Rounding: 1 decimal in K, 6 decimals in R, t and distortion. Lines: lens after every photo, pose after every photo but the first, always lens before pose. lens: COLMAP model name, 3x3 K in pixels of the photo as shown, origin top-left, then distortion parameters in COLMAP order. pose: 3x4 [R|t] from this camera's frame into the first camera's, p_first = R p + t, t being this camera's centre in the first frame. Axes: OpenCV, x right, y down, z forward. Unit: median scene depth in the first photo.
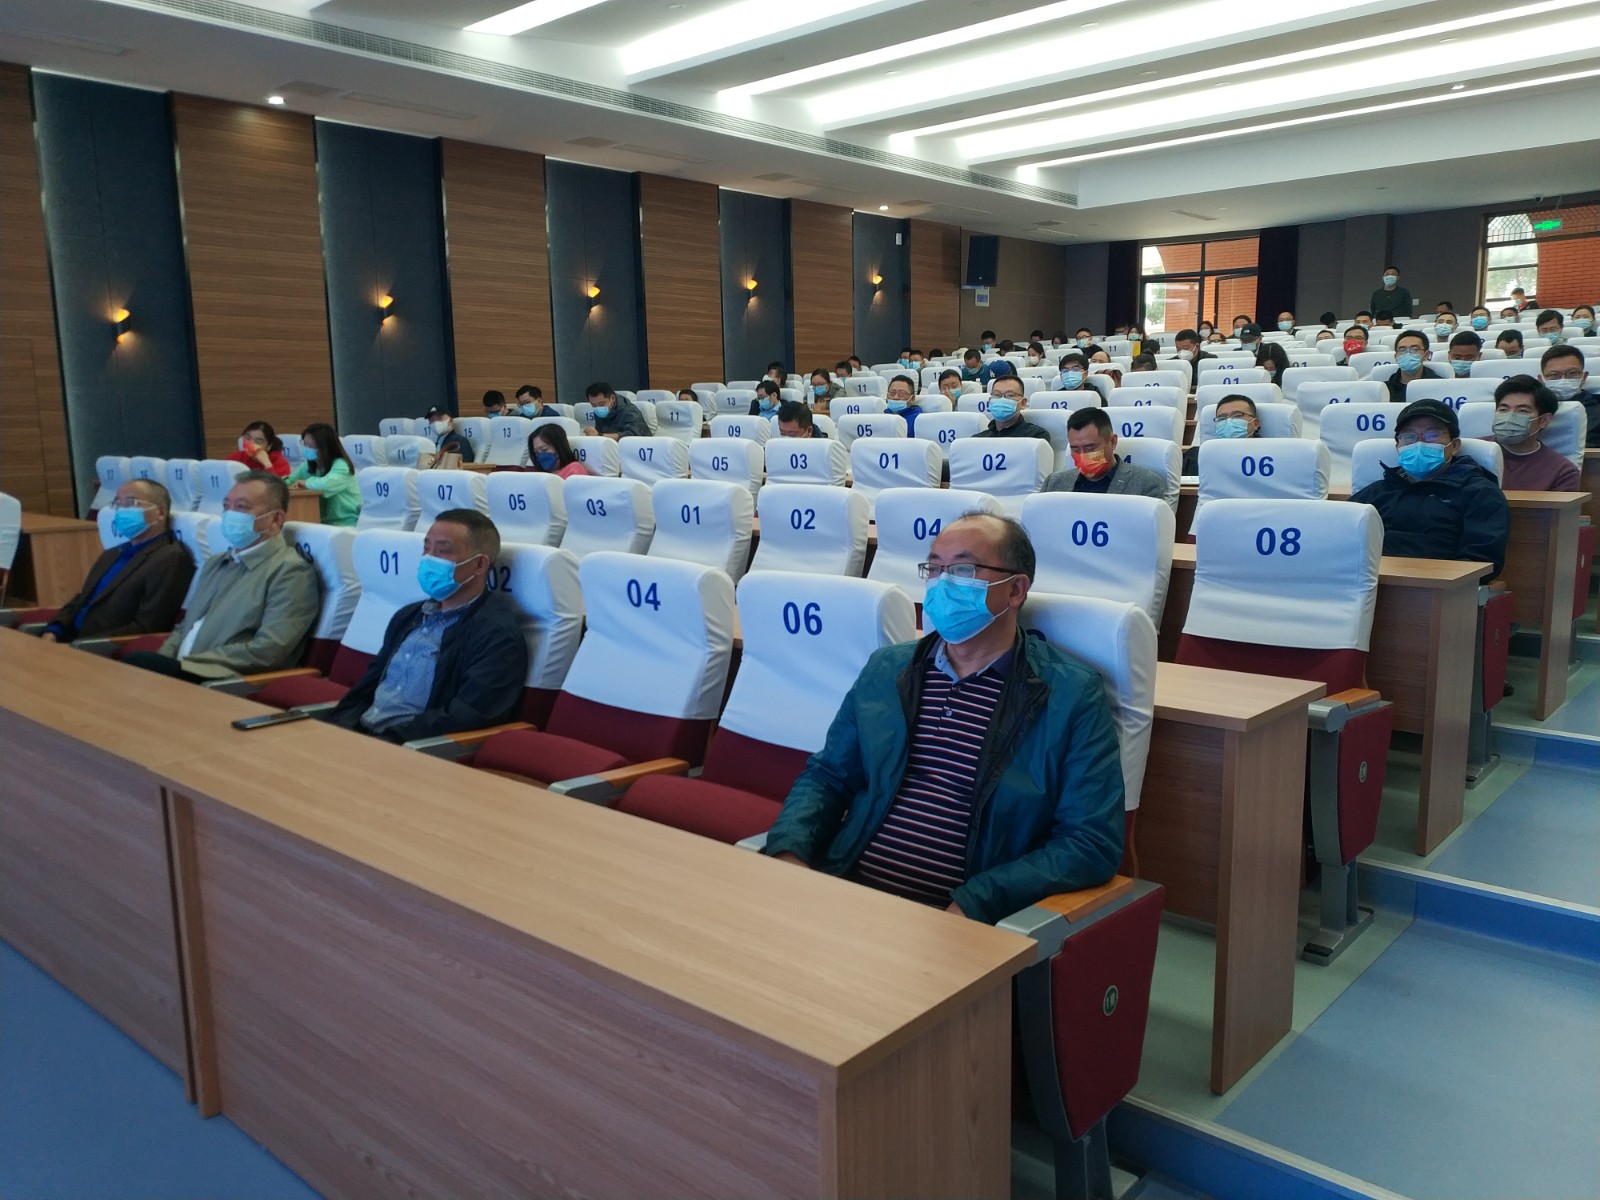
lens RADIAL K [[1281.9, 0, 800.0], [0, 1281.9, 600.0], [0, 0, 1]] dist [0.069660, -0.064776]
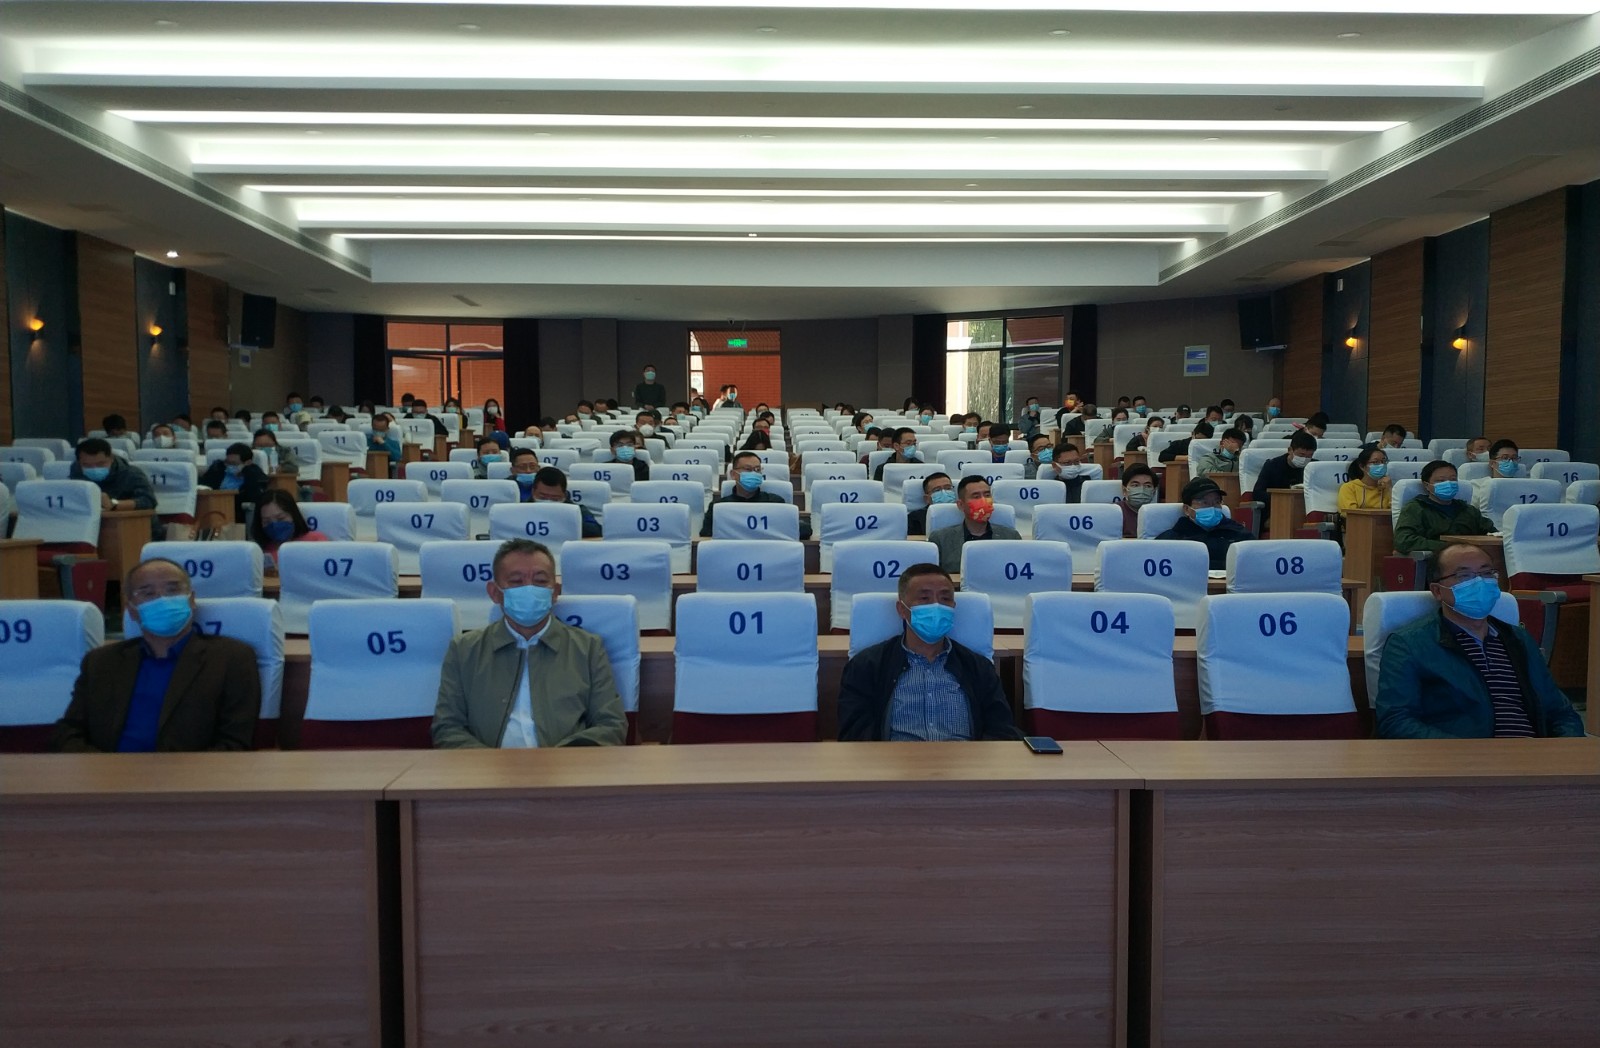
lens RADIAL K [[1319.7, 0, 800.0], [0, 1319.7, 524.0], [0, 0, 1]] dist [0.003692, 0.000628]
pose [[0.709006, -0.010288, 0.705127, -0.350455], [0.090931, 0.992880, -0.076945, -0.007787], [-0.699315, 0.118672, 0.704894, 0.082806]]
